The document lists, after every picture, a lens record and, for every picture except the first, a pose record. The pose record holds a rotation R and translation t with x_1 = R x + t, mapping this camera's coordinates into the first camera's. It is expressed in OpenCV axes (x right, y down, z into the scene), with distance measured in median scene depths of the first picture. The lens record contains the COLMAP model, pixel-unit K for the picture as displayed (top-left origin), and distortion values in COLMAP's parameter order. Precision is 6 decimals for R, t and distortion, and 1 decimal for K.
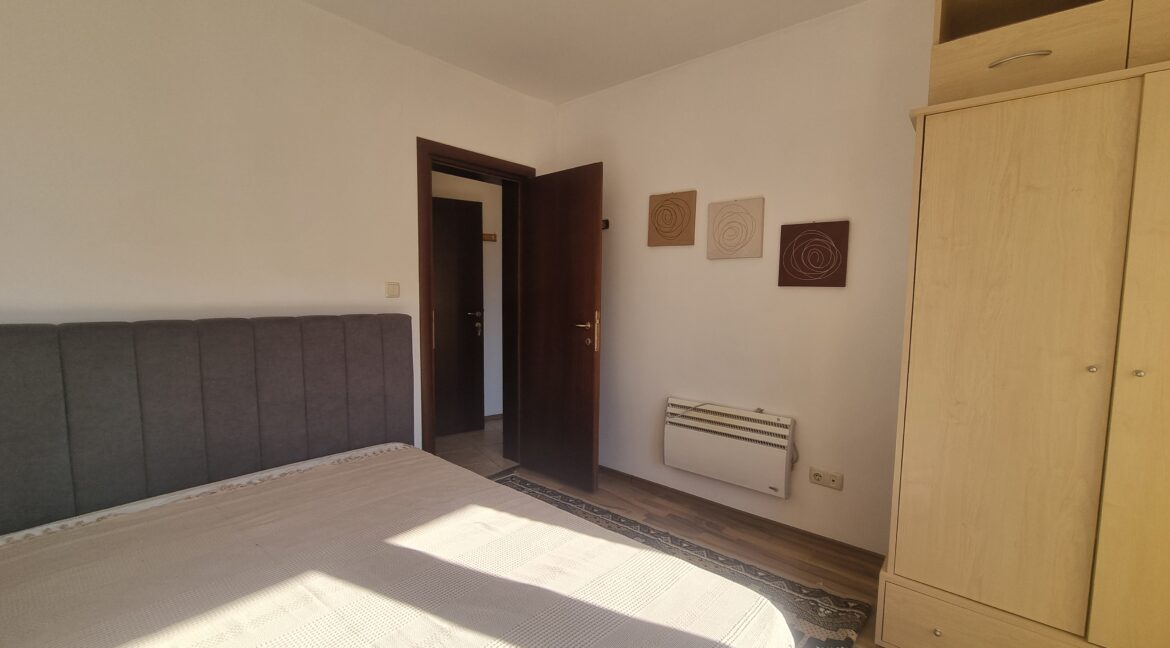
lens RADIAL K [[477.1, 0, 592.7], [0, 477.1, 329.3], [0, 0, 1]] dist [0.000717, 0.000233]
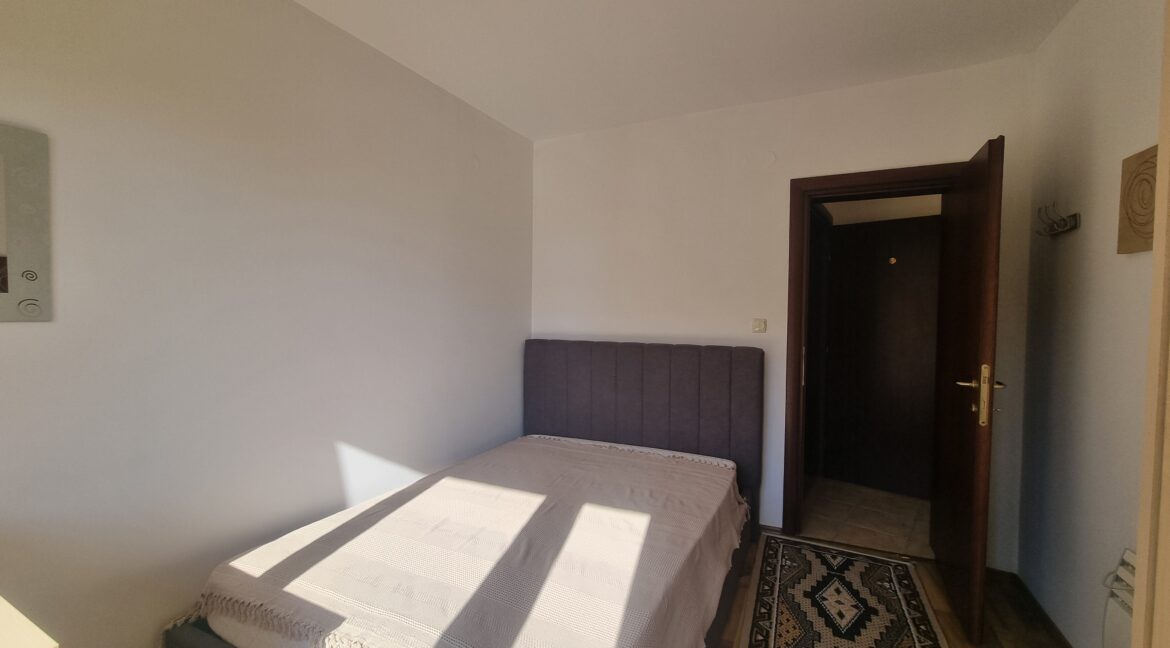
lens RADIAL K [[477.1, 0, 584.7], [0, 477.1, 326.5], [0, 0, 1]] dist [0.000717, 0.000233]
pose [[0.262955, 0.028422, -0.964389, 0.564047], [-0.075688, 0.997093, 0.008748, -0.062247], [0.961835, 0.070692, 0.264342, 0.341012]]
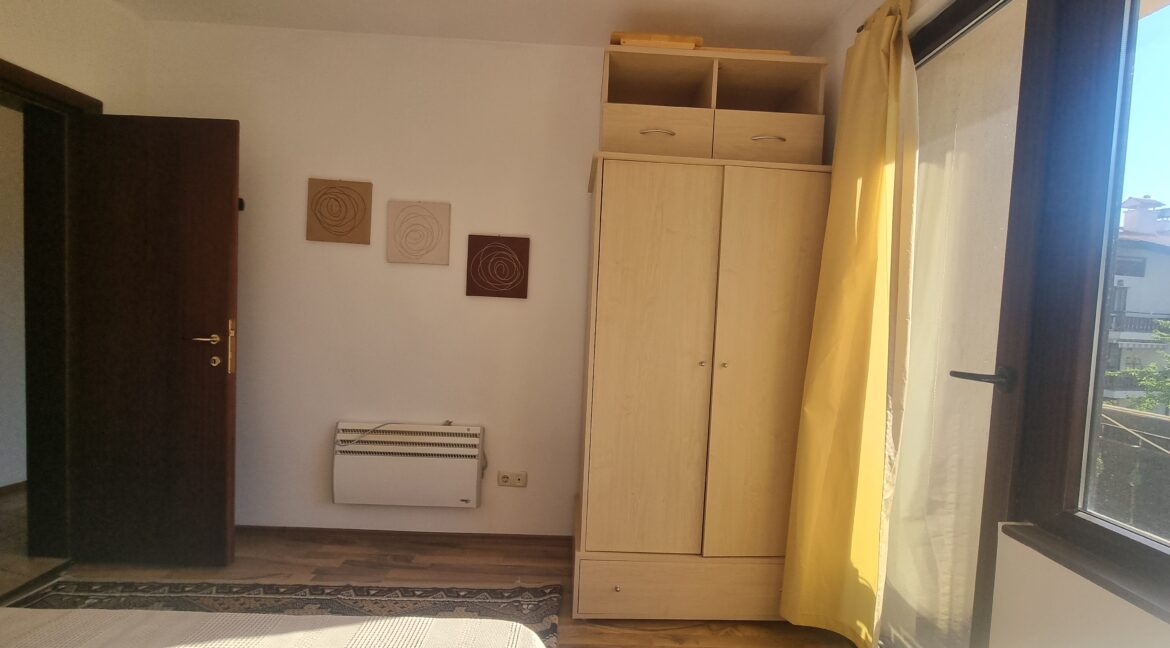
lens RADIAL K [[477.1, 0, 587.6], [0, 477.1, 329.1], [0, 0, 1]] dist [0.000717, 0.000233]
pose [[0.746114, -0.009572, 0.665750, -0.081941], [0.018112, 0.999818, -0.005923, -0.009477], [-0.665572, 0.016478, 0.746152, 0.087575]]
